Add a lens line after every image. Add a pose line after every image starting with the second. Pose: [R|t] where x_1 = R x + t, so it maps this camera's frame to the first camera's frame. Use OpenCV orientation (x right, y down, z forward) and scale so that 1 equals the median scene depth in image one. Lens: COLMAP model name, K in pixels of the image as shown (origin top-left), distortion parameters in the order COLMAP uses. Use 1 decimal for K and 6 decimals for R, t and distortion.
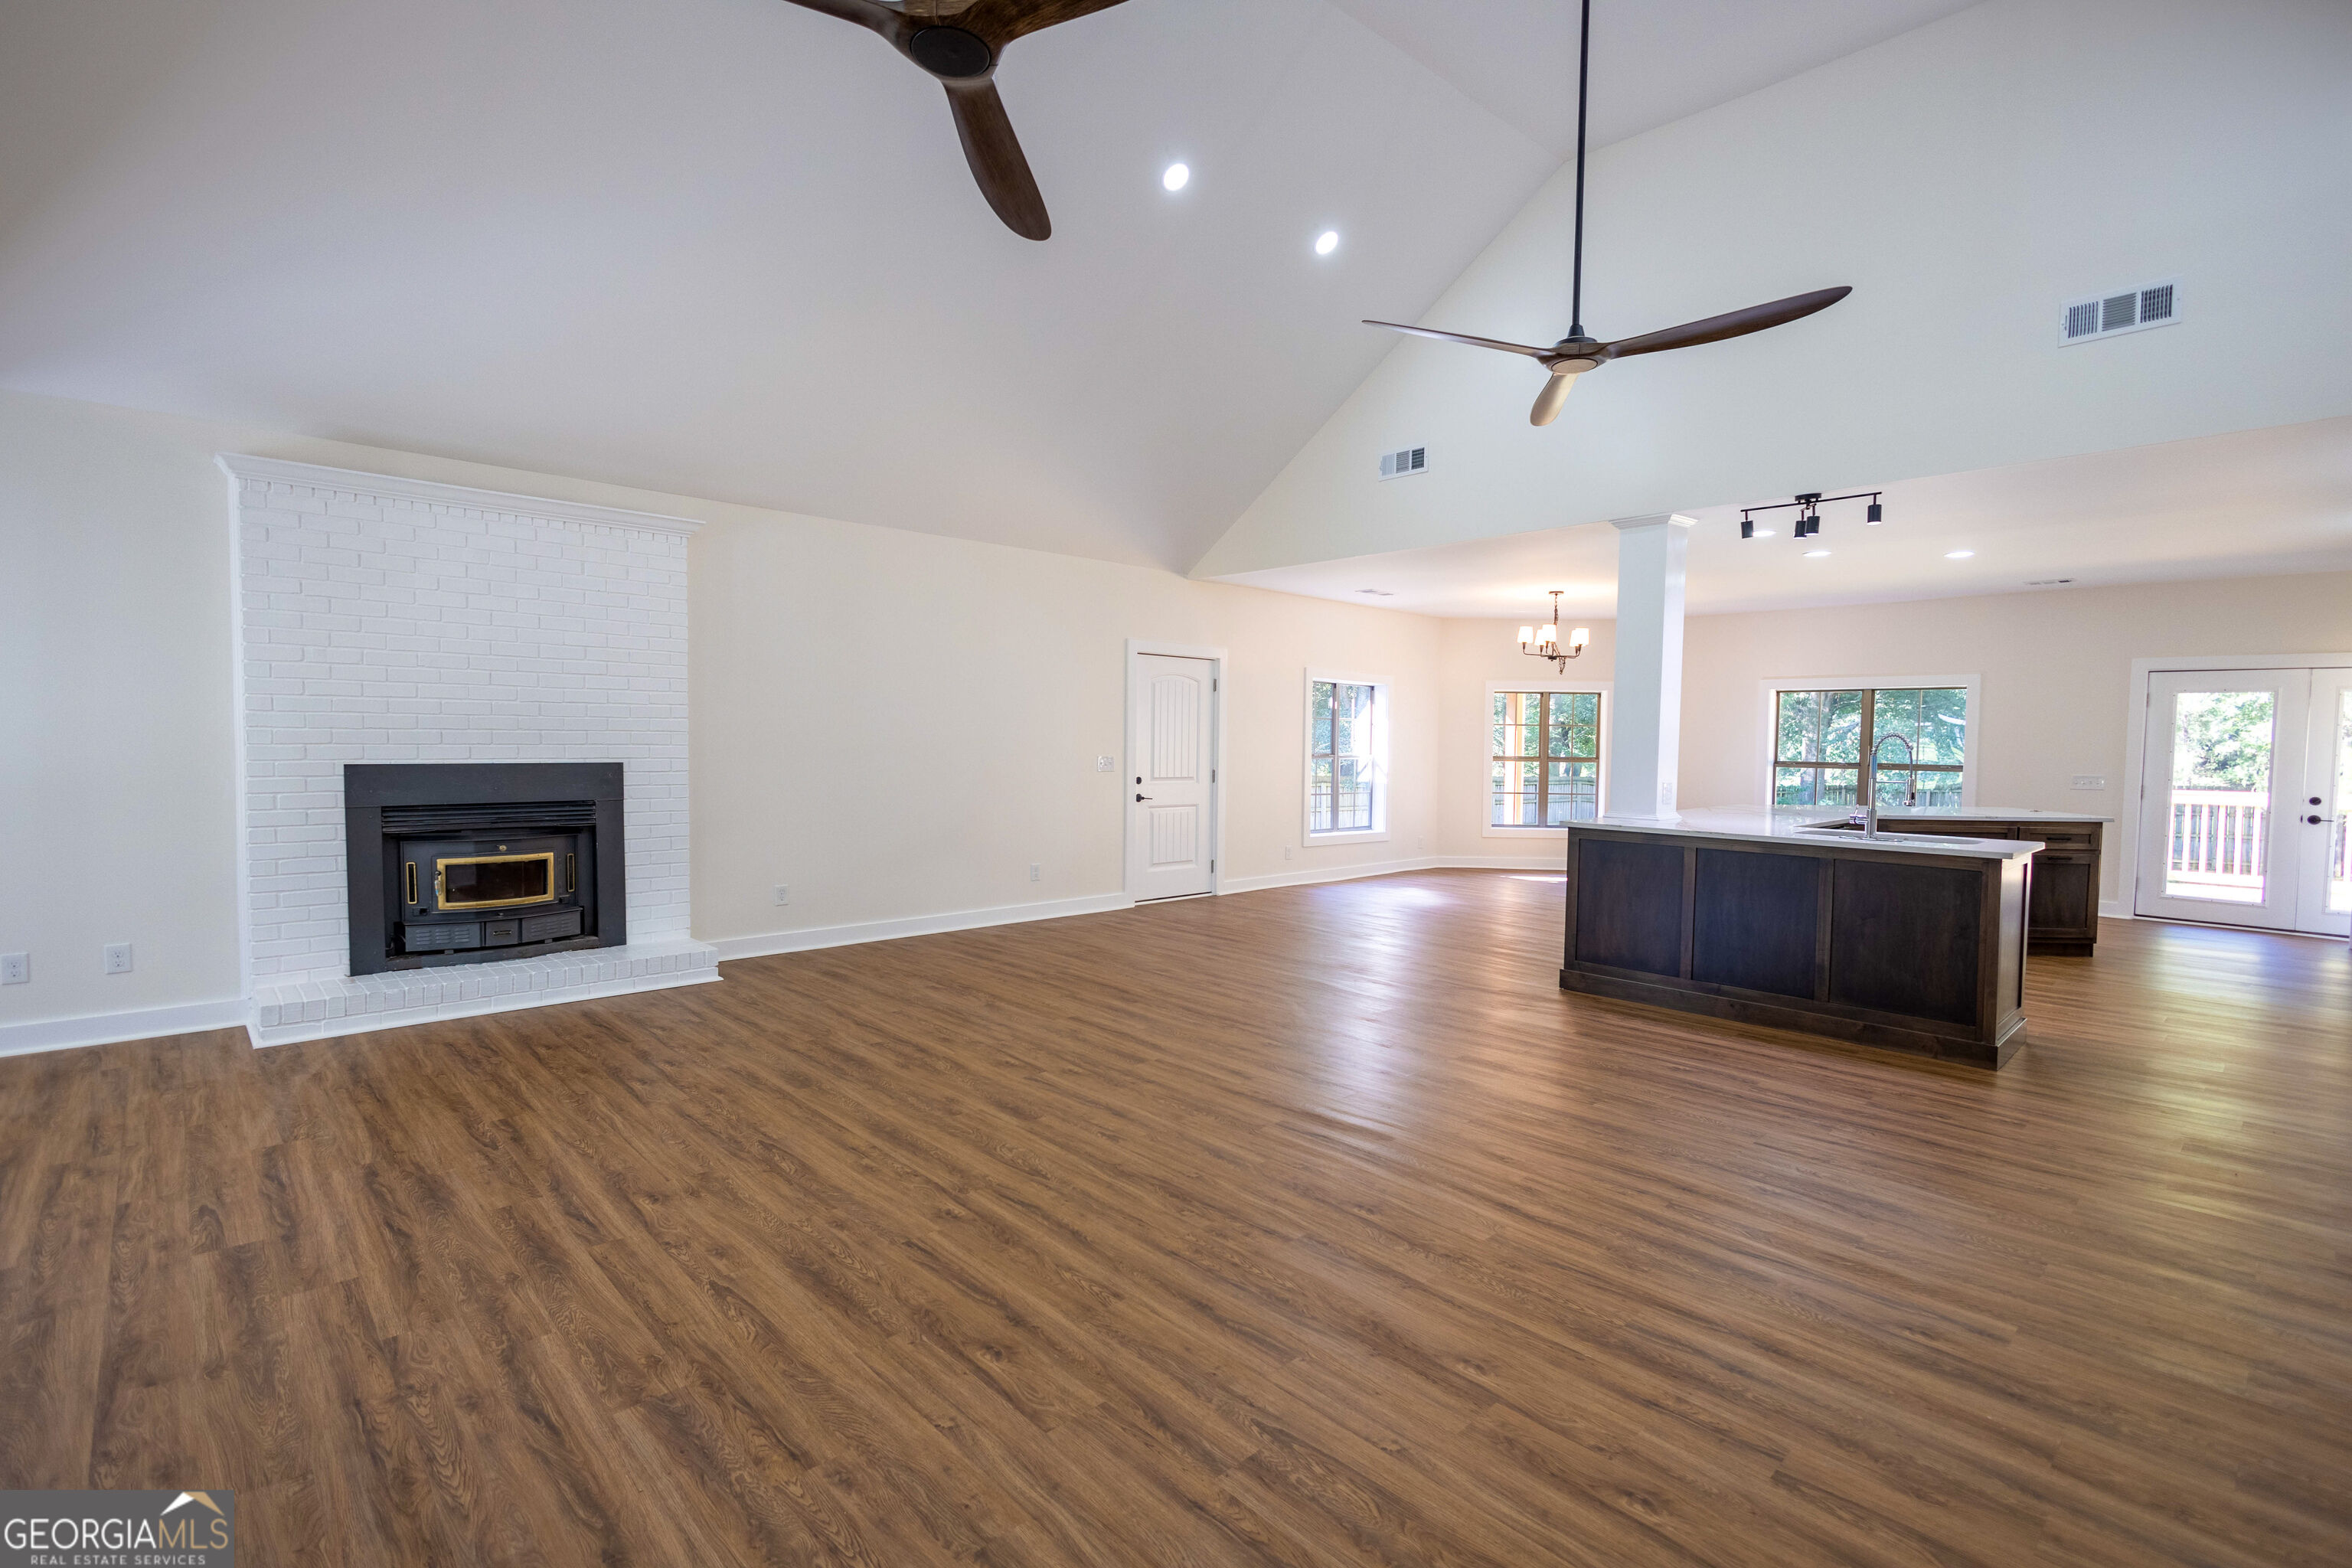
lens RADIAL K [[1074.5, 0, 1175.6], [0, 1074.5, 781.5], [0, 0, 1]] dist [0.005556, -0.004171]
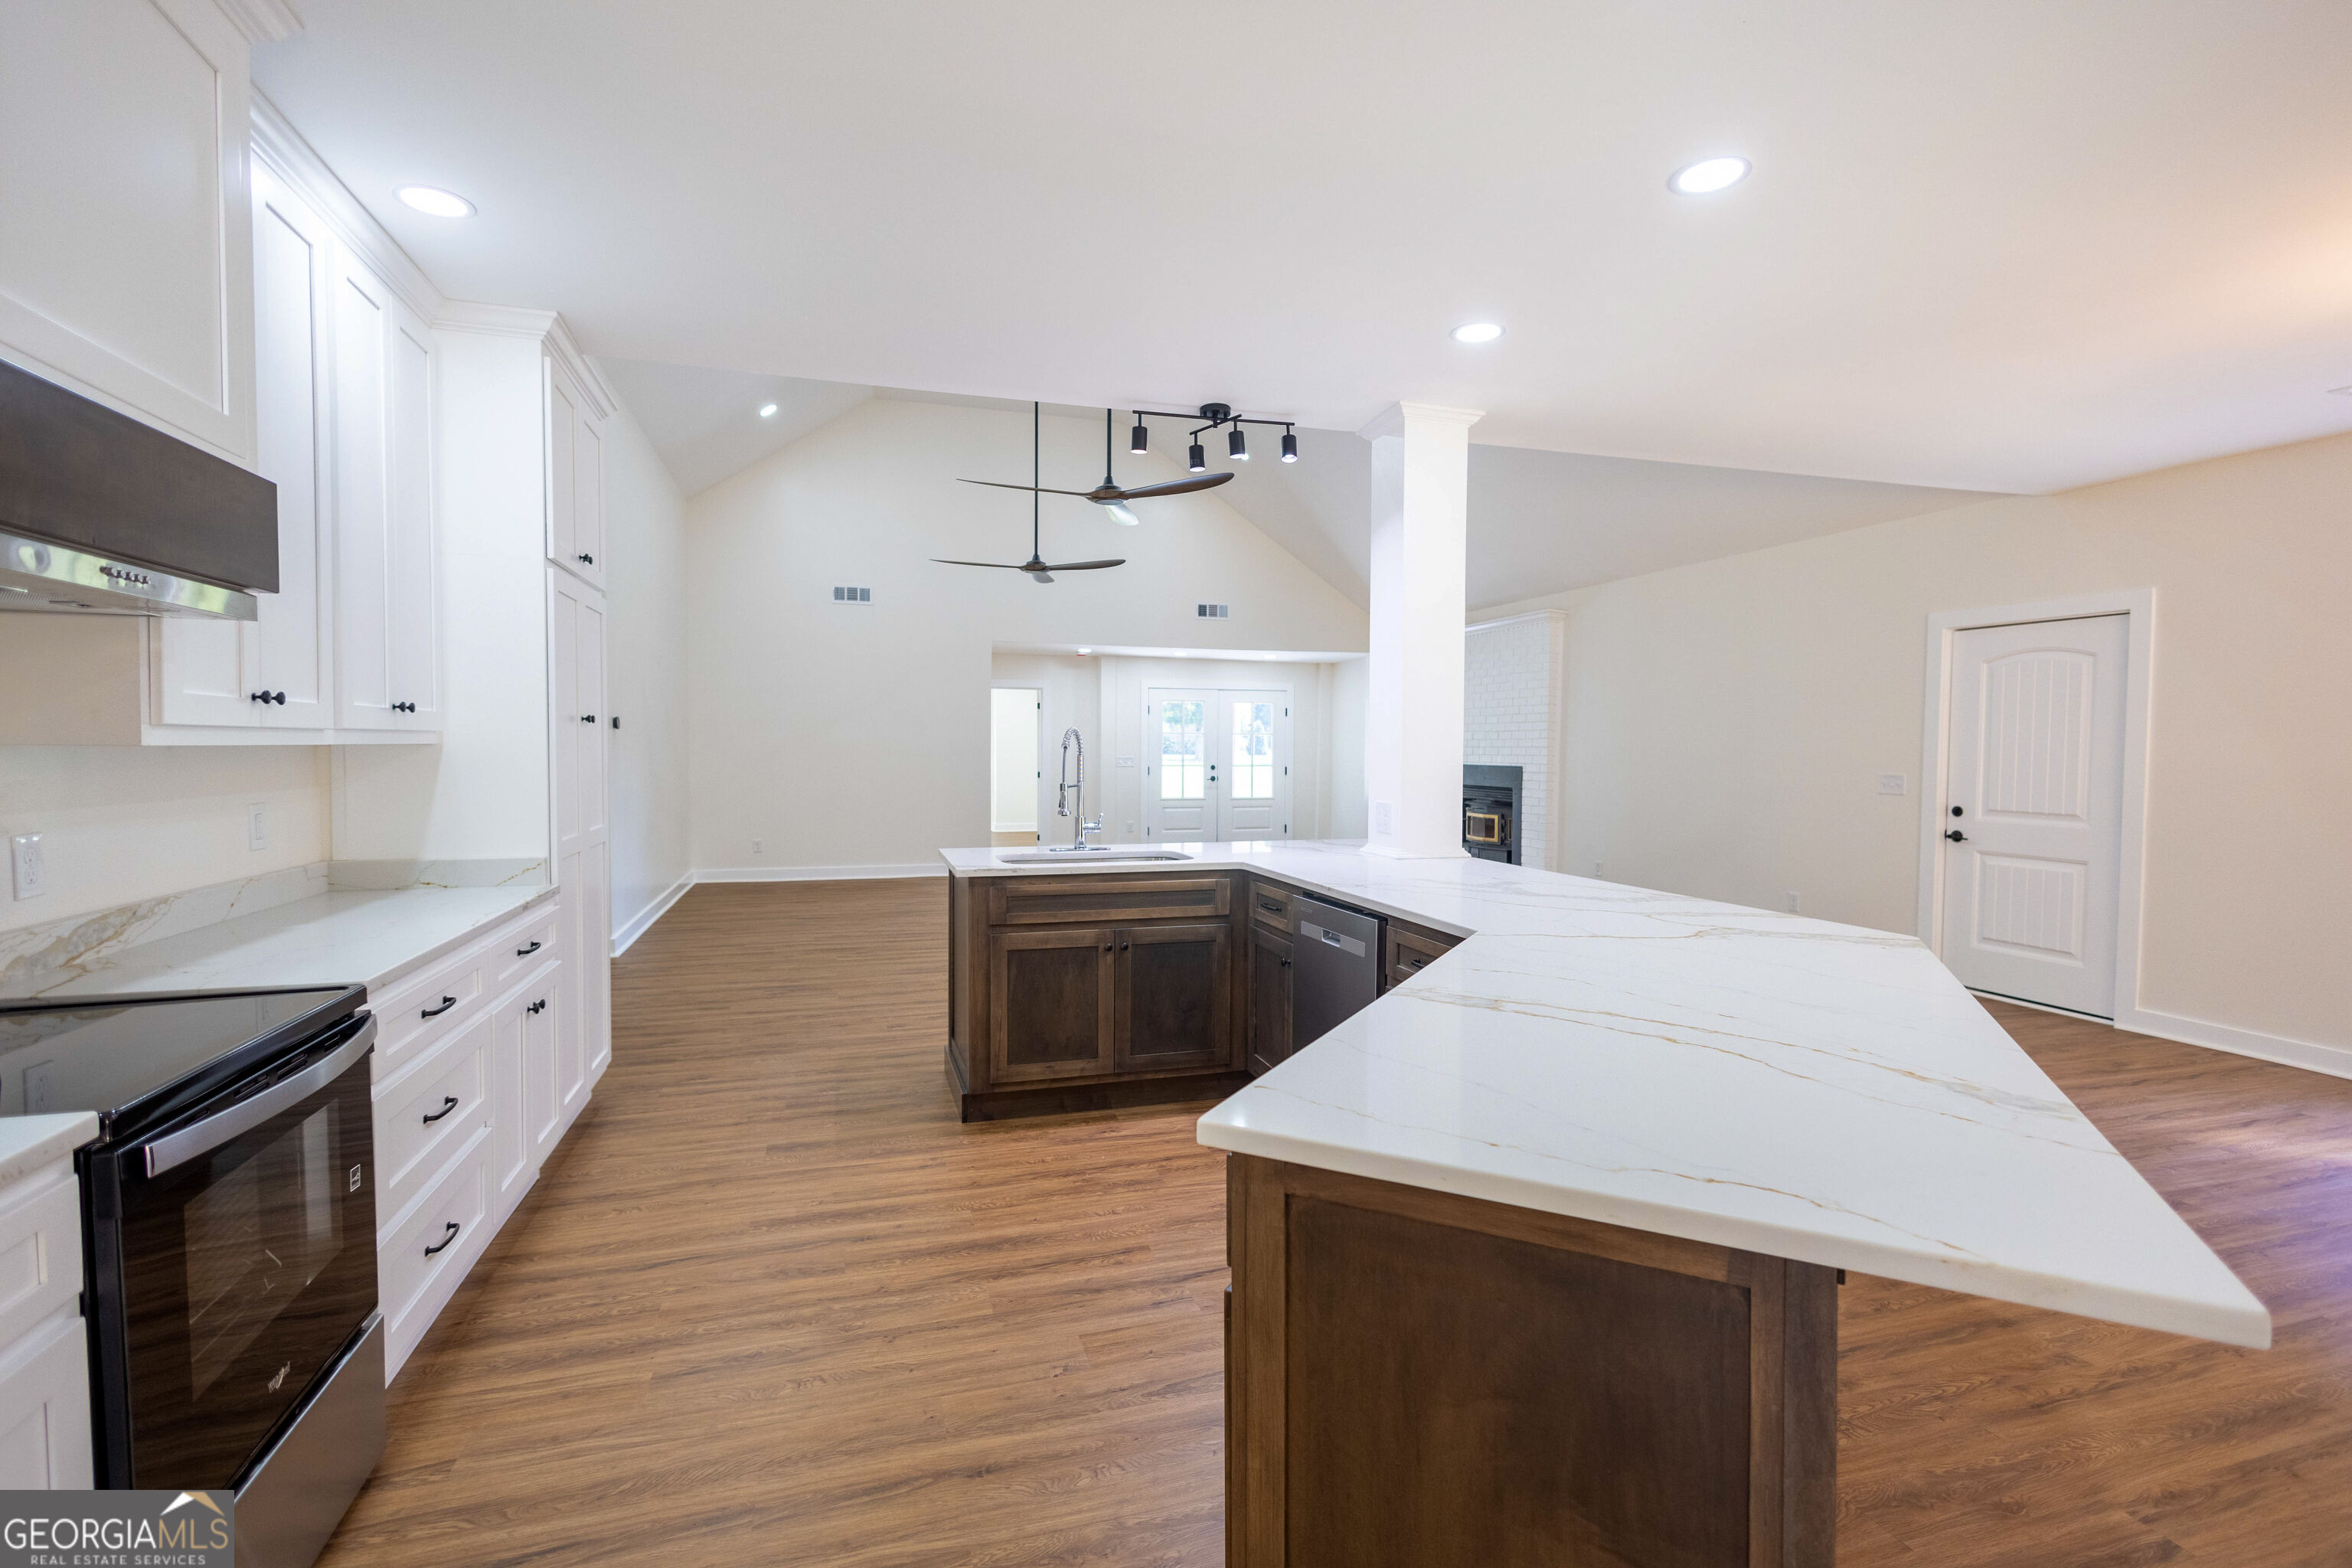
lens RADIAL K [[1074.5, 0, 1173.4], [0, 1074.5, 783.4], [0, 0, 1]] dist [0.005556, -0.004171]
pose [[-0.439963, 0.016979, -0.897855, 2.246954], [-0.048921, 0.997883, 0.042843, -0.066203], [0.896682, 0.062773, -0.438201, 2.298511]]
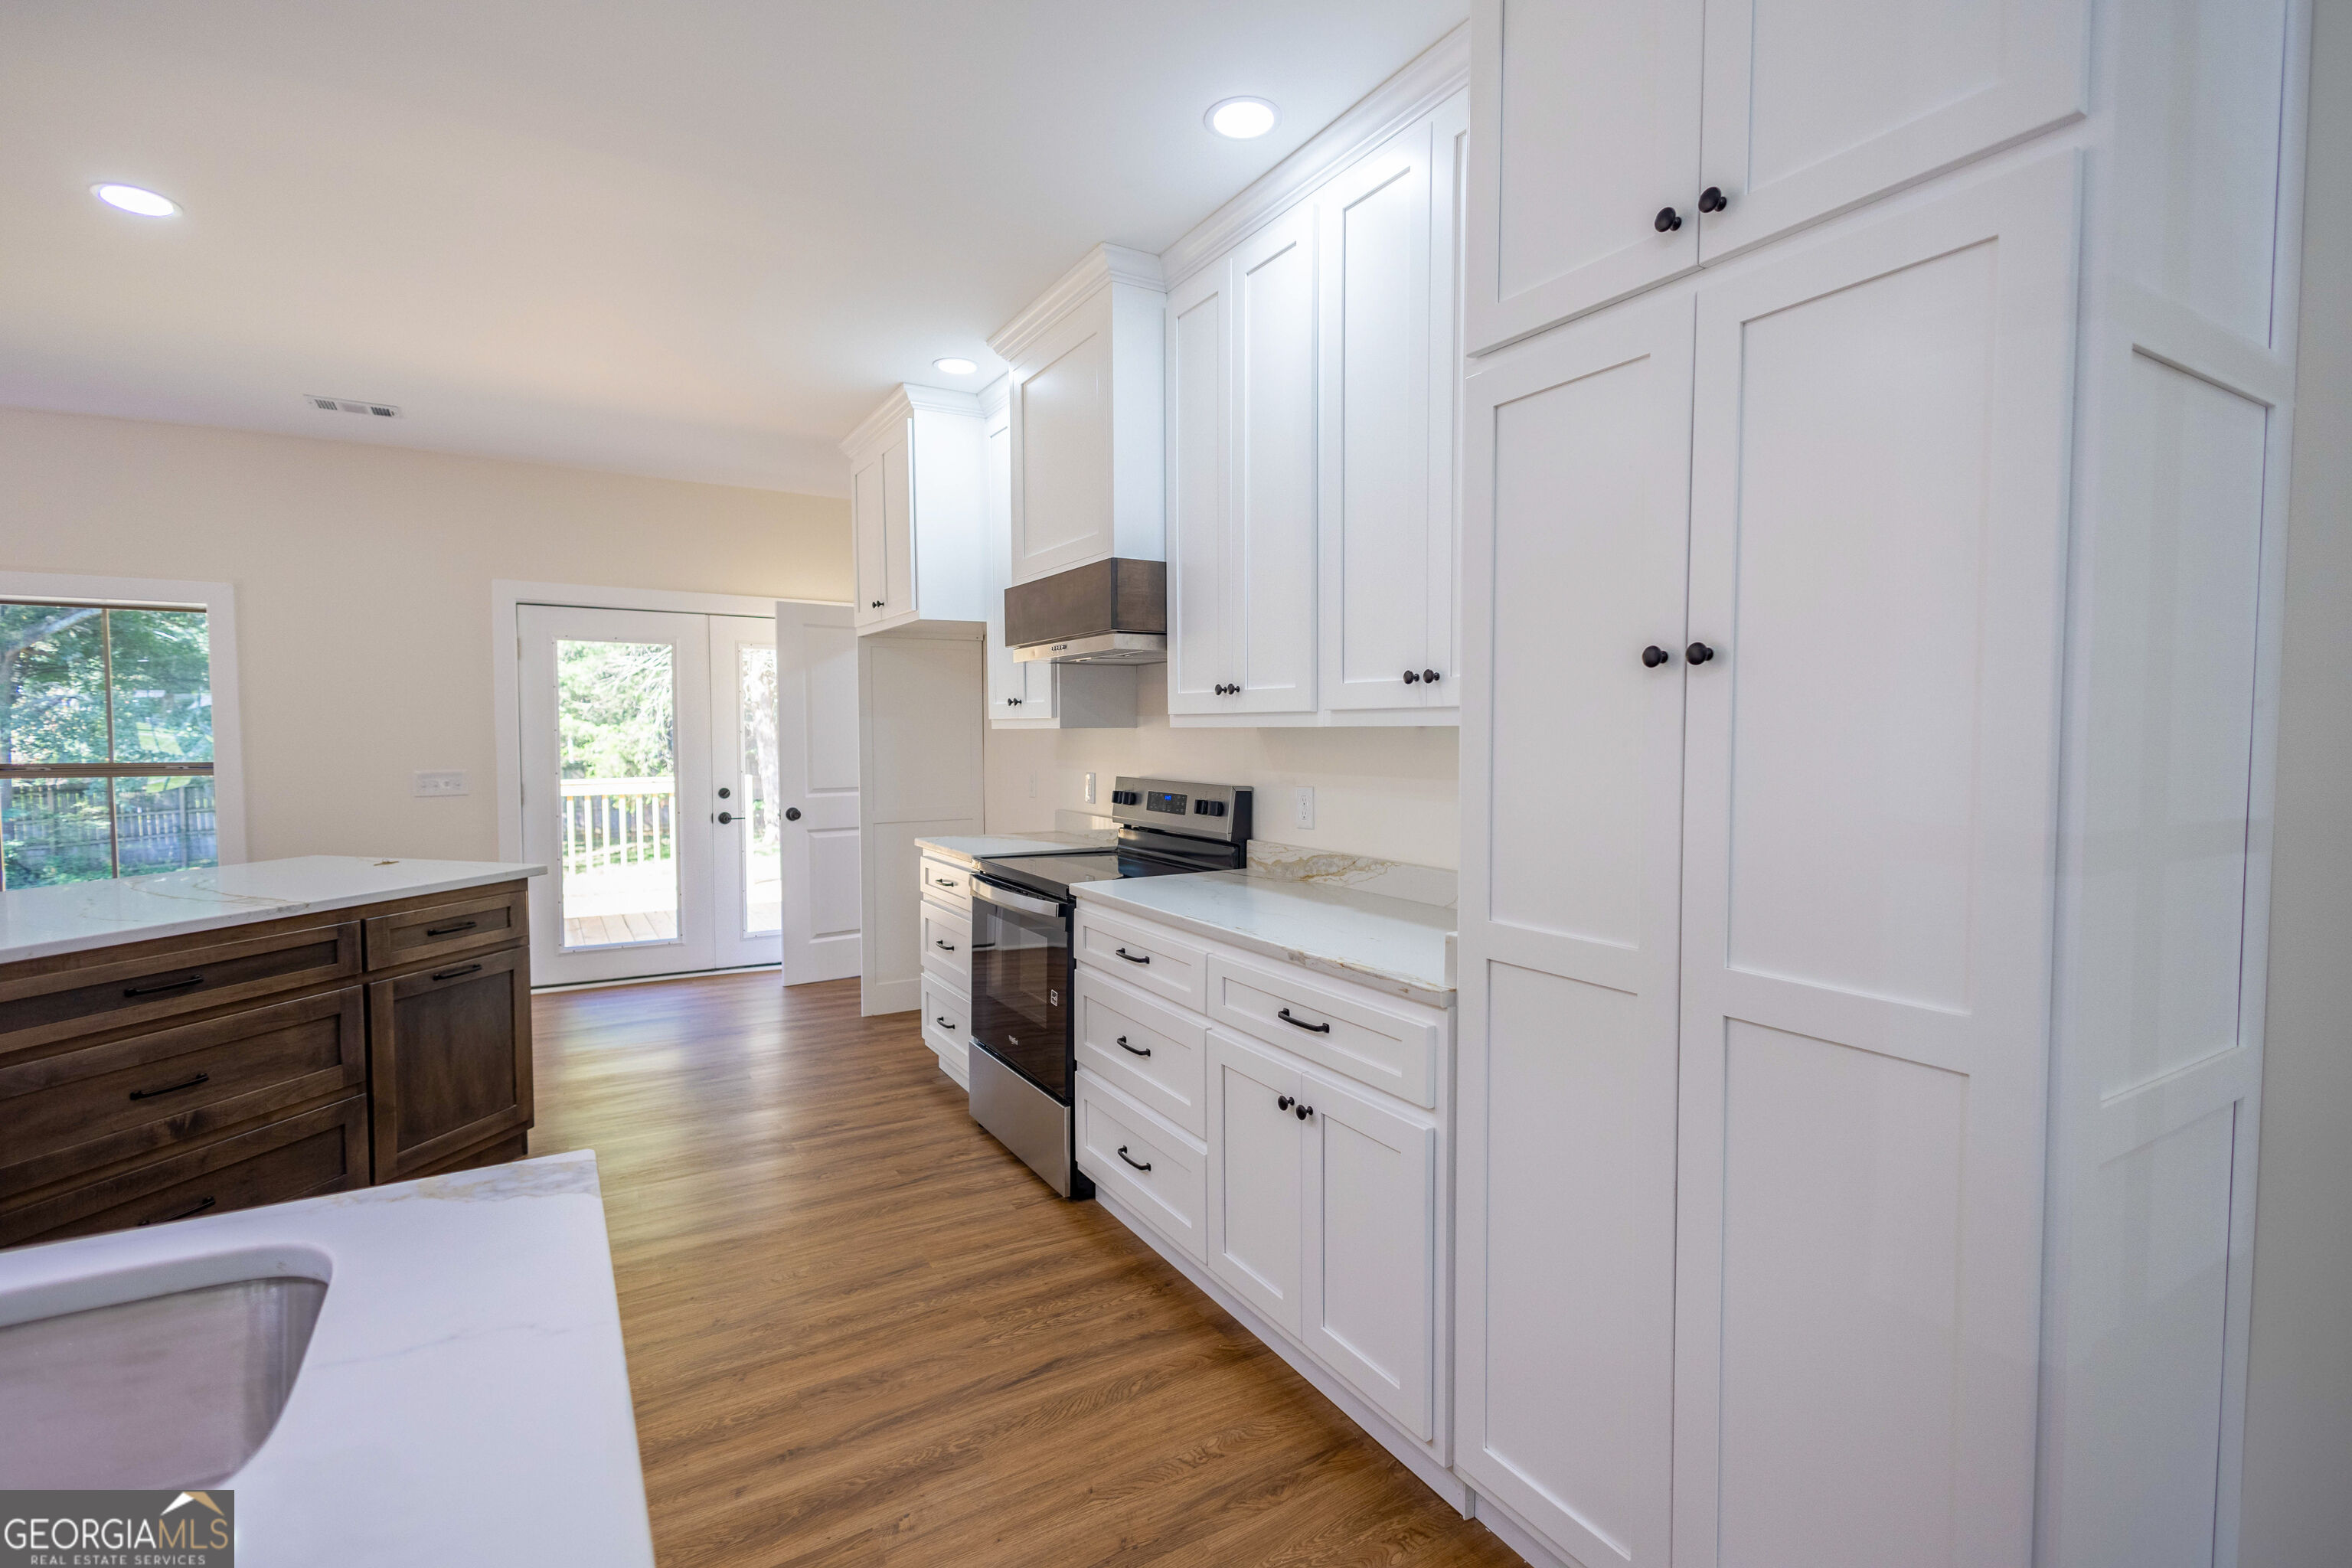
lens RADIAL K [[1074.5, 0, 1177.0], [0, 1074.5, 790.8], [0, 0, 1]] dist [0.005556, -0.004171]
pose [[0.215600, -0.067216, 0.974165, 0.950738], [0.045014, 0.997252, 0.058847, -0.032318], [-0.975444, 0.031164, 0.218034, 1.267099]]
